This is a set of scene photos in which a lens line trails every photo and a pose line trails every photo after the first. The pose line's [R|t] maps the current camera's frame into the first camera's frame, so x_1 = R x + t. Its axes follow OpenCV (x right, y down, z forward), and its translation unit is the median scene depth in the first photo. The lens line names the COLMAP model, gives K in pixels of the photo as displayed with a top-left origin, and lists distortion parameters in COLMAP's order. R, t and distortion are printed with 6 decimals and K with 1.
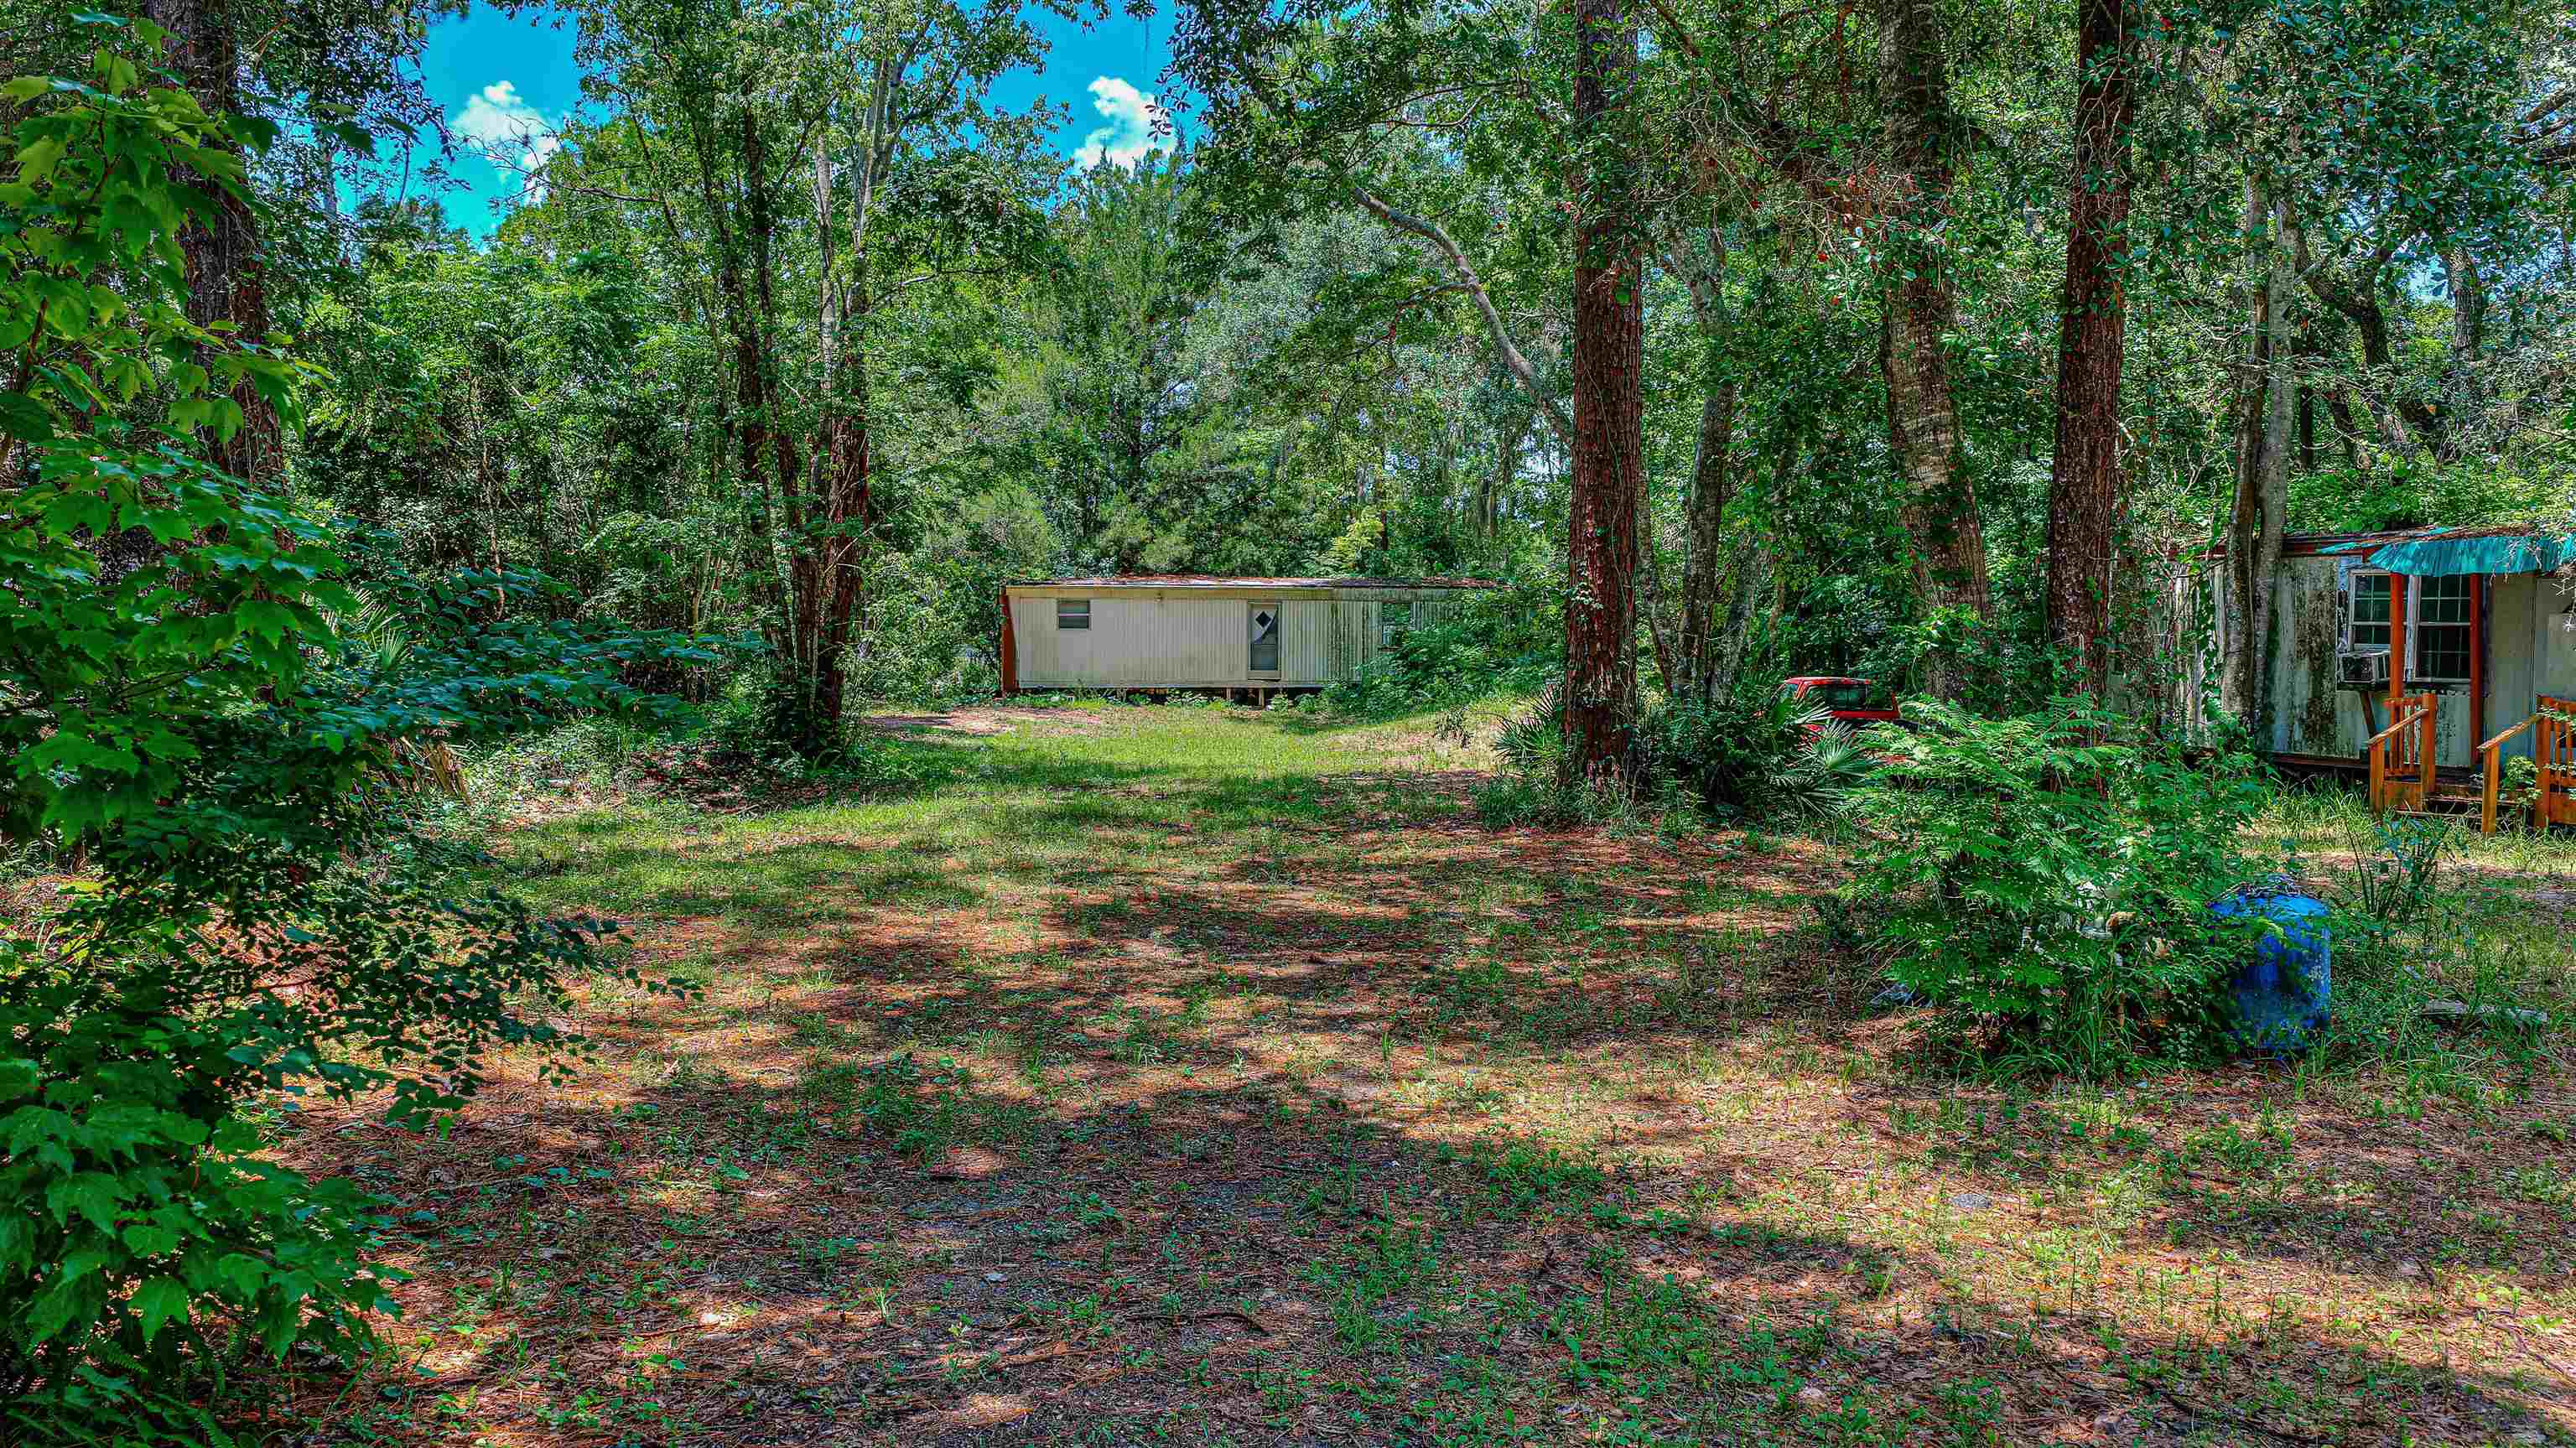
lens RADIAL K [[2110.3, 0, 1323.2], [0, 2110.3, 730.9], [0, 0, 1]] dist [0.036454, -0.060588]
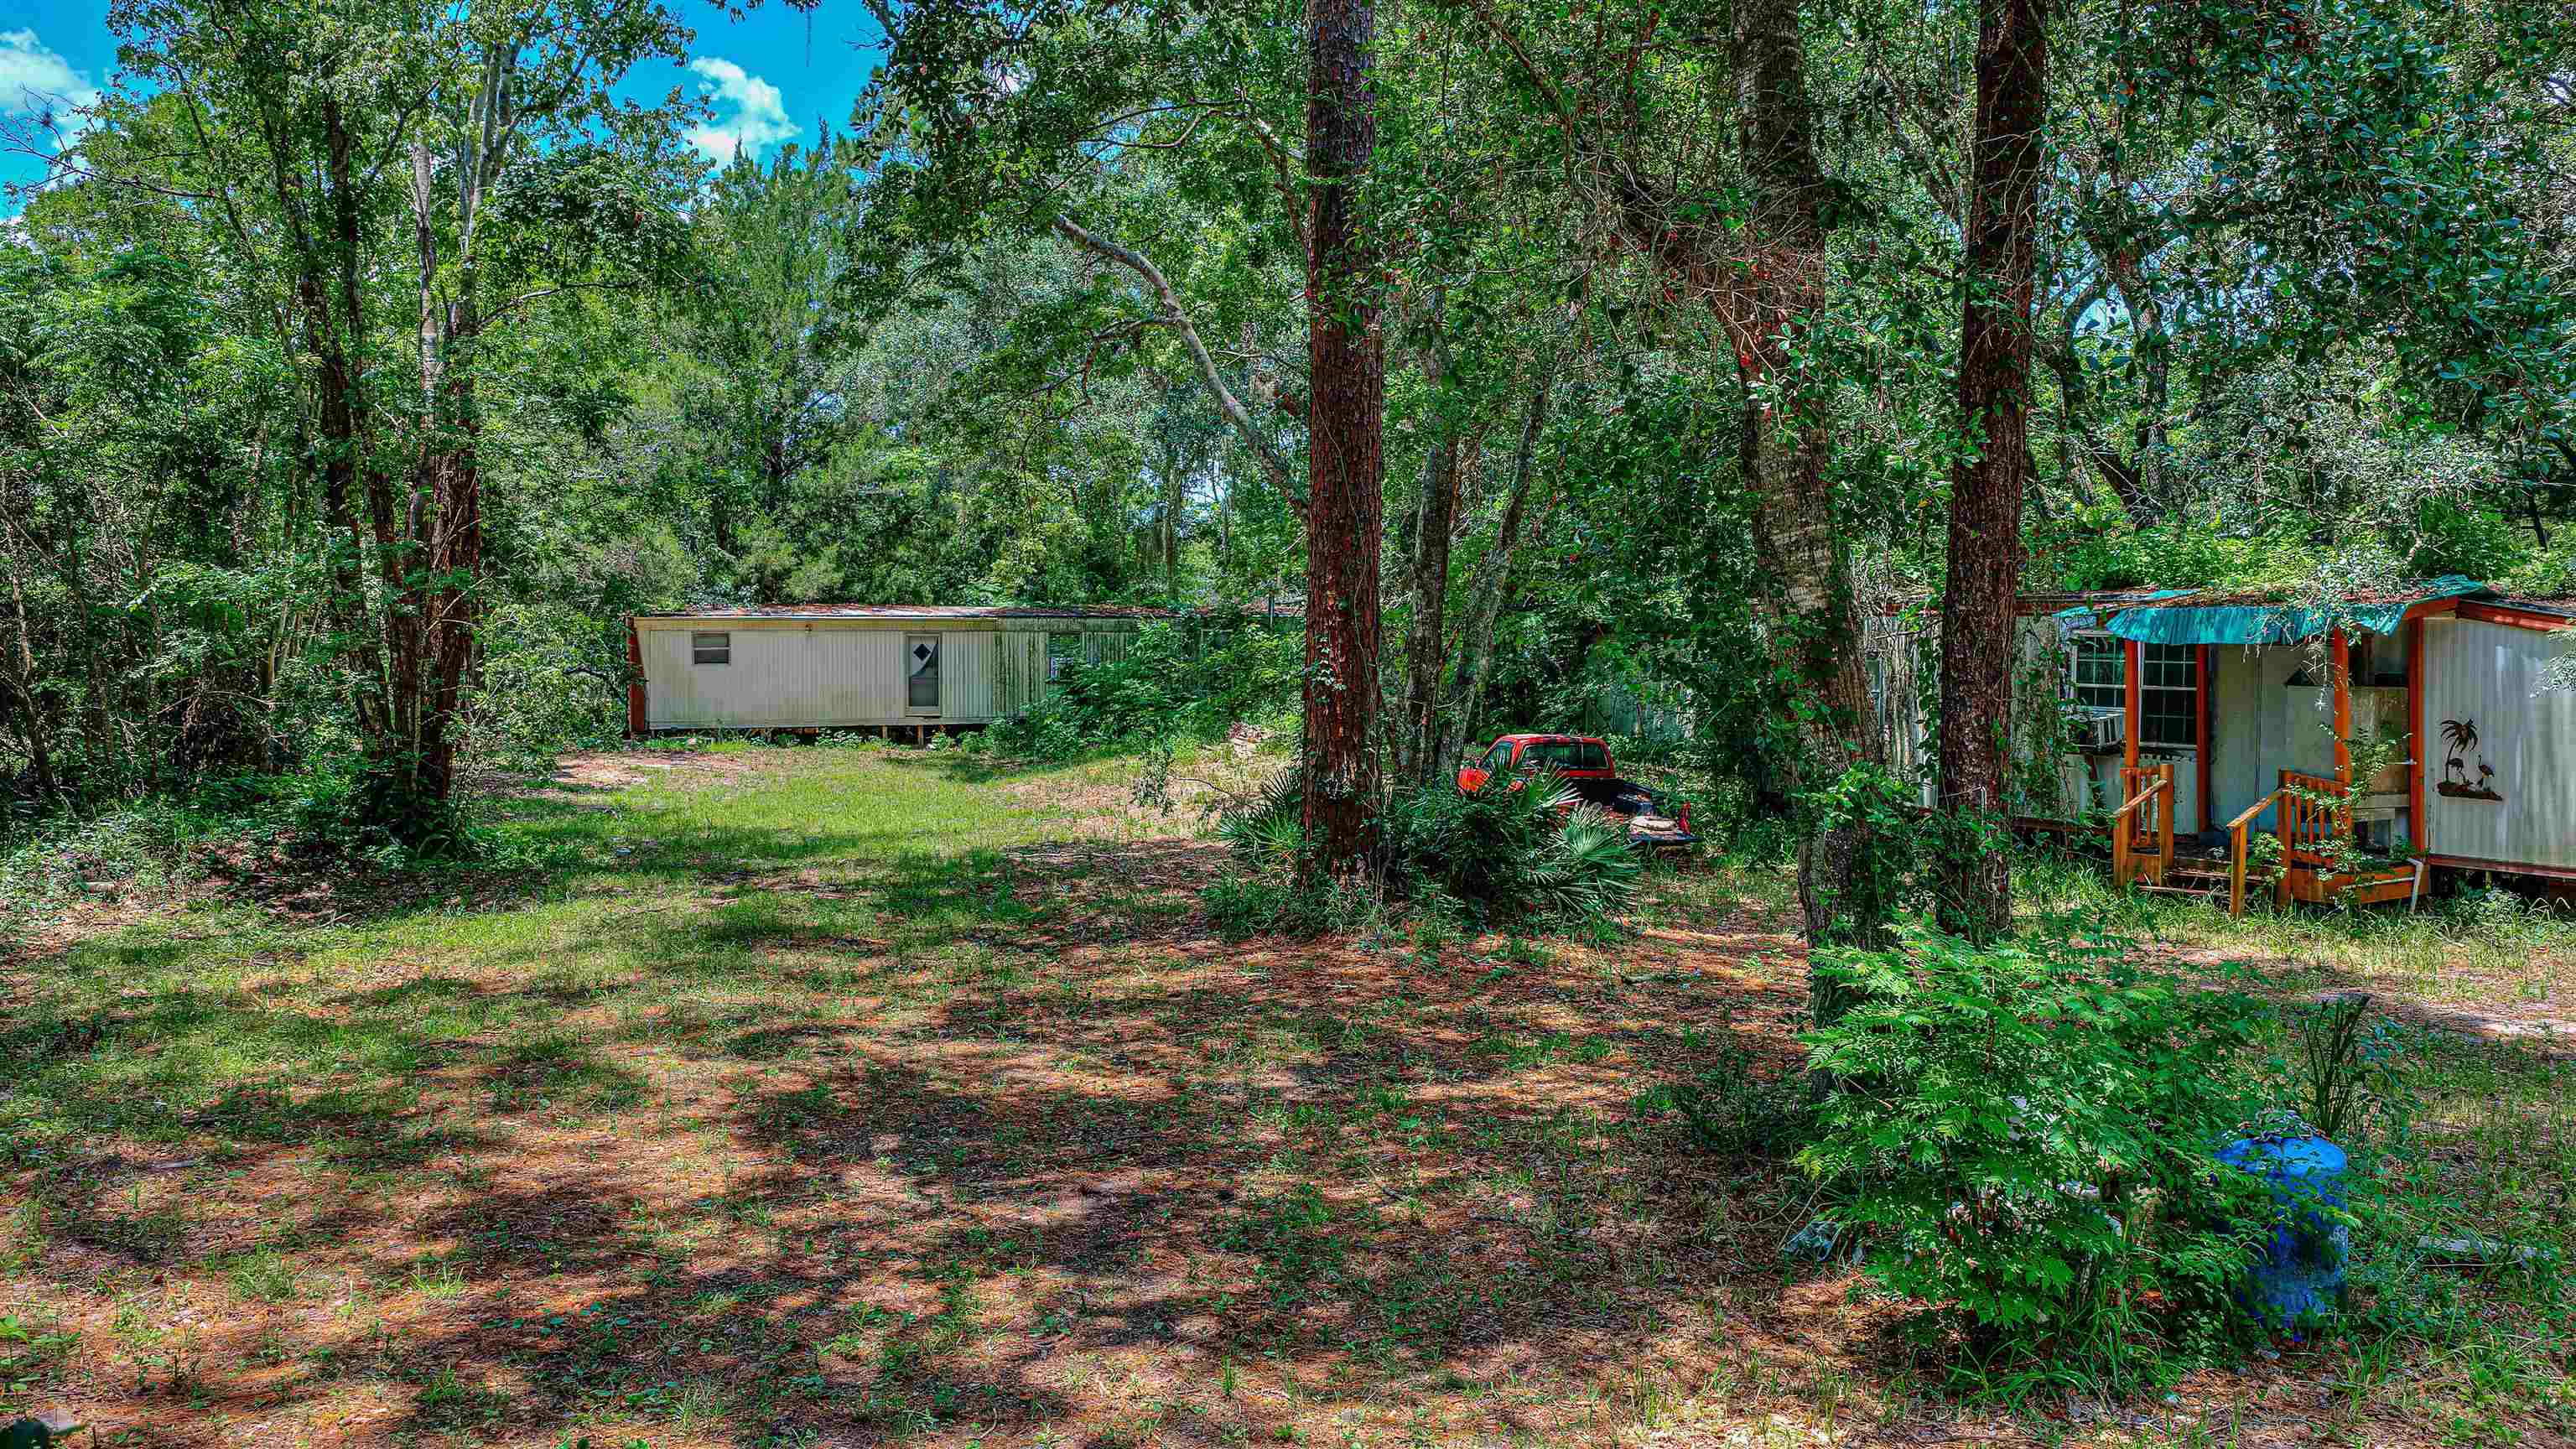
lens RADIAL K [[2110.4, 0, 1319.4], [0, 2110.4, 735.1], [0, 0, 1]] dist [0.036454, -0.060588]
pose [[0.985653, -0.010357, 0.168469, -0.023979], [0.010027, 0.999946, 0.002808, -0.031851], [-0.168489, -0.001078, 0.985703, 0.086373]]
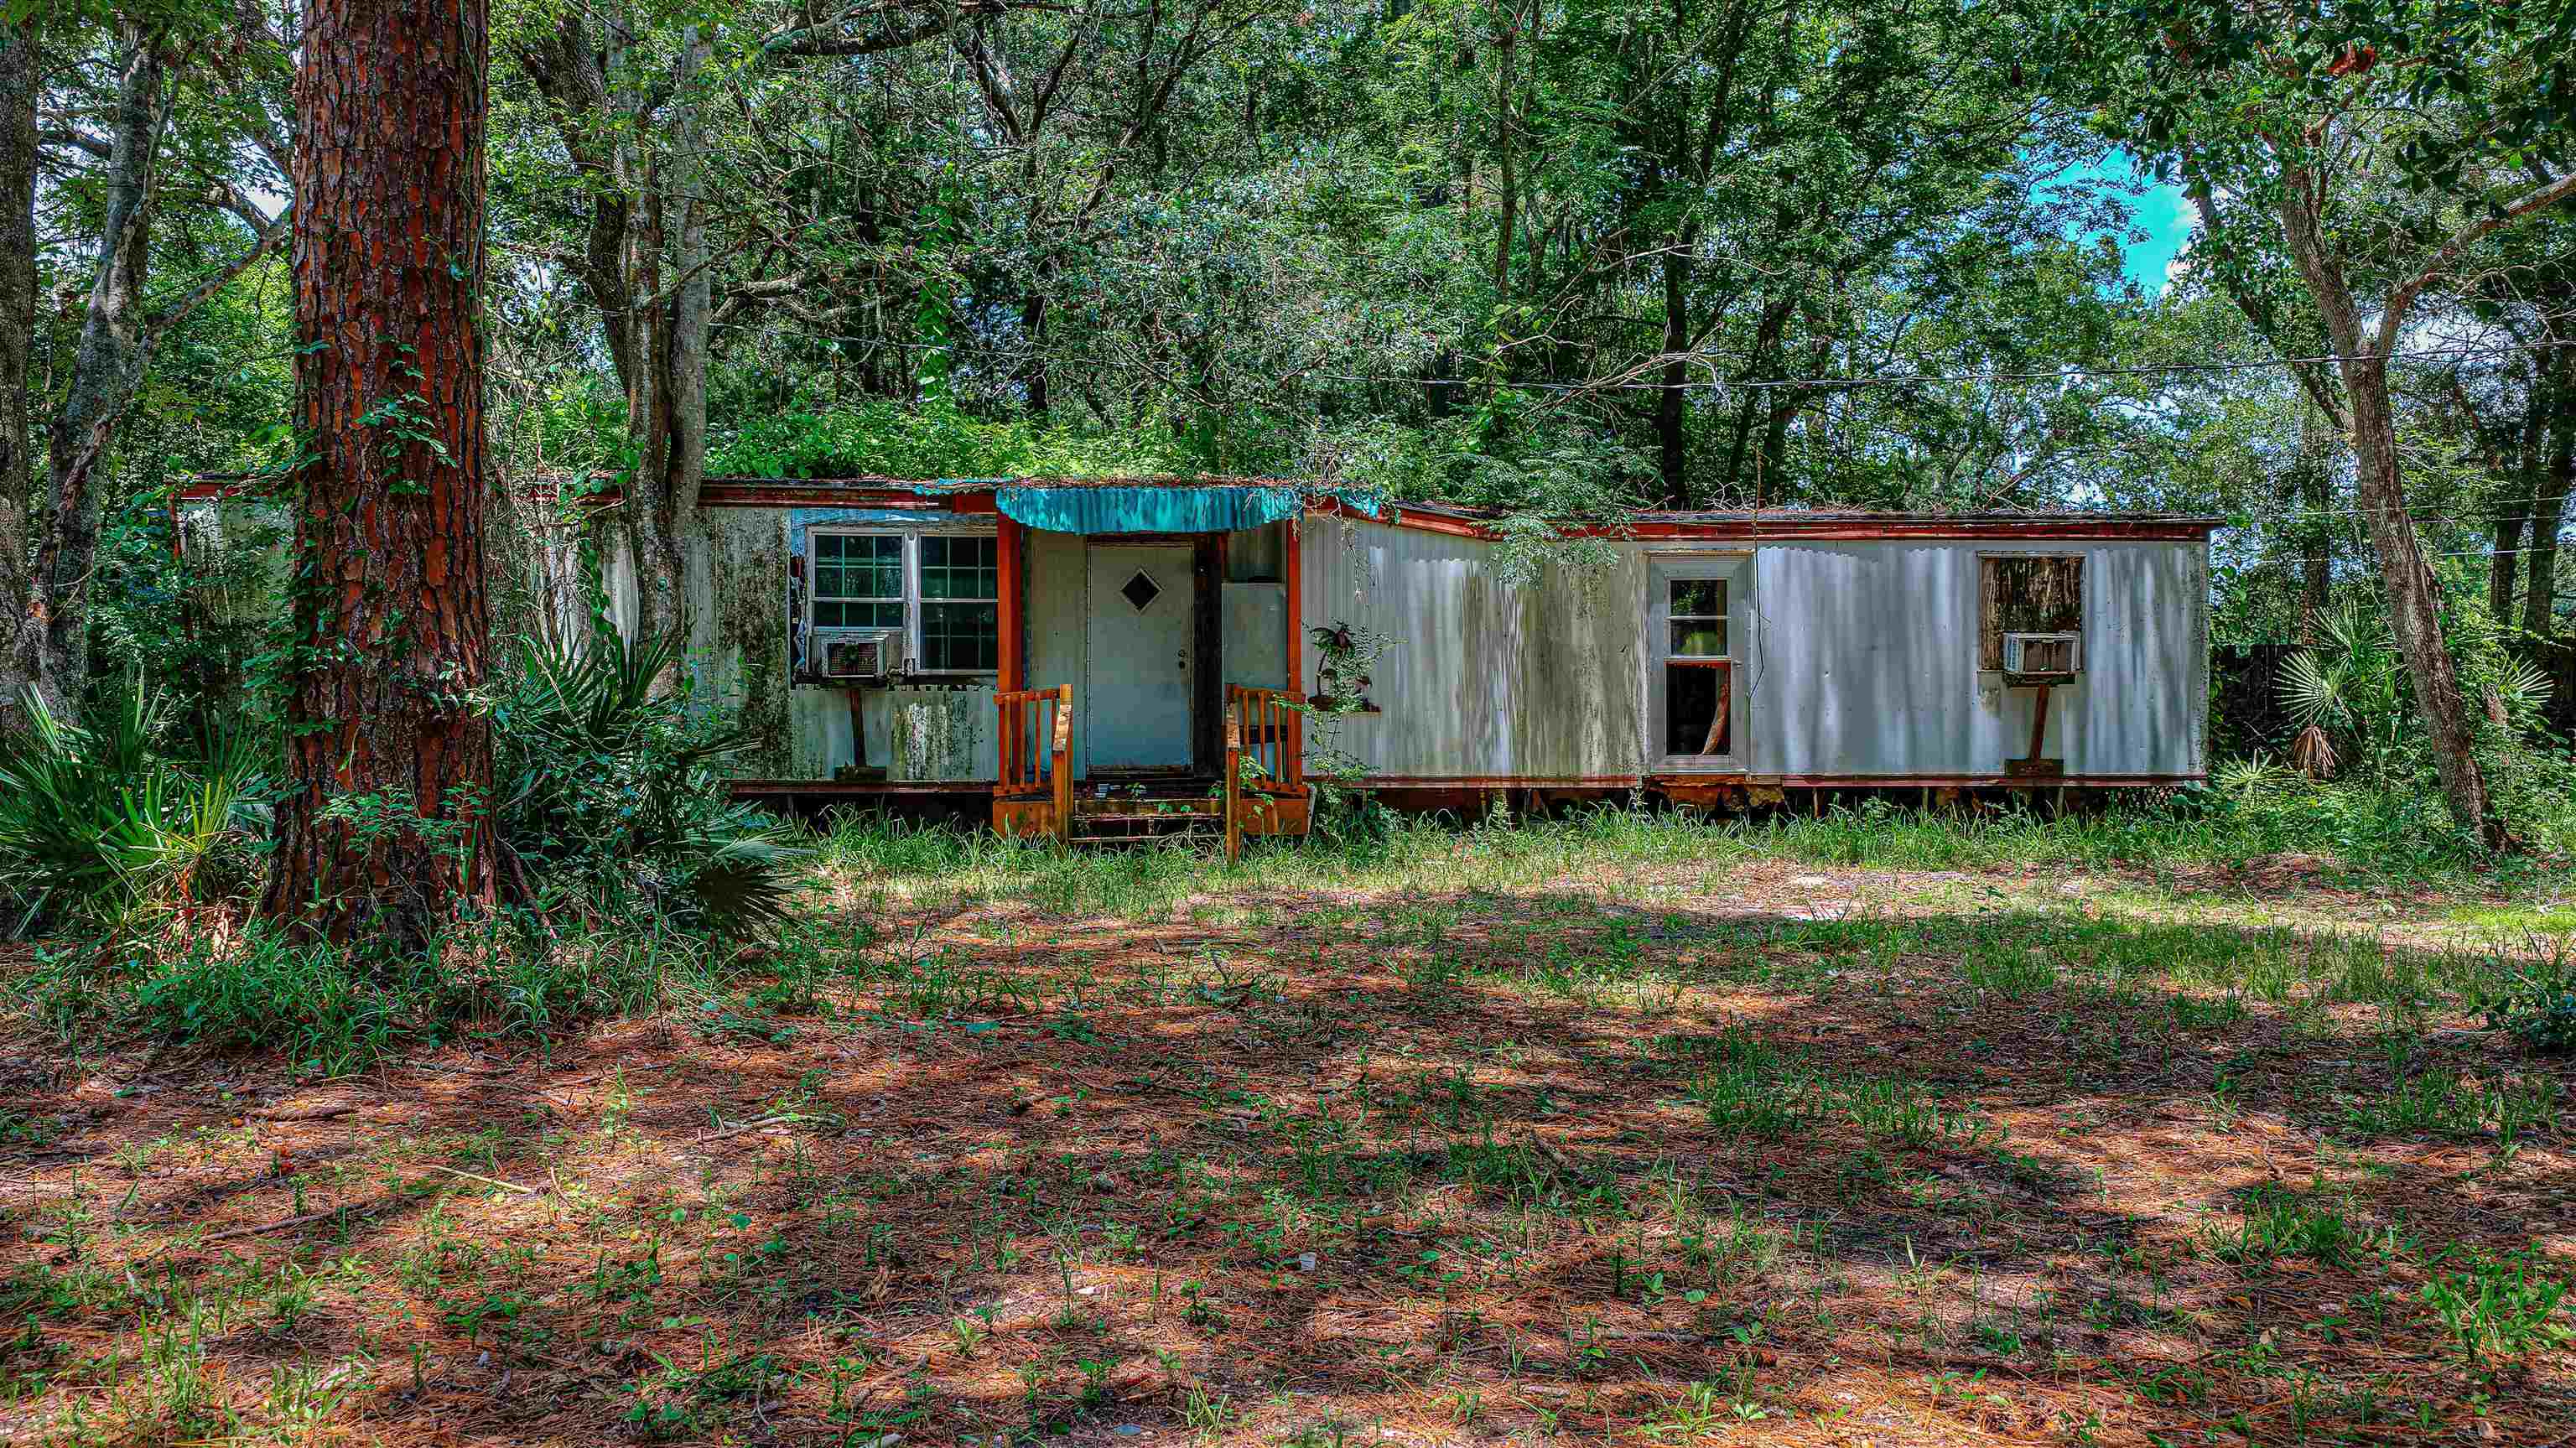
lens RADIAL K [[2110.3, 0, 1288.1], [0, 2110.3, 718.5], [0, 0, 1]] dist [0.036454, -0.060588]
pose [[0.284848, -0.021667, 0.958328, -0.168997], [0.046079, 0.998898, 0.008888, -0.007229], [-0.957465, 0.041627, 0.285533, 0.591678]]
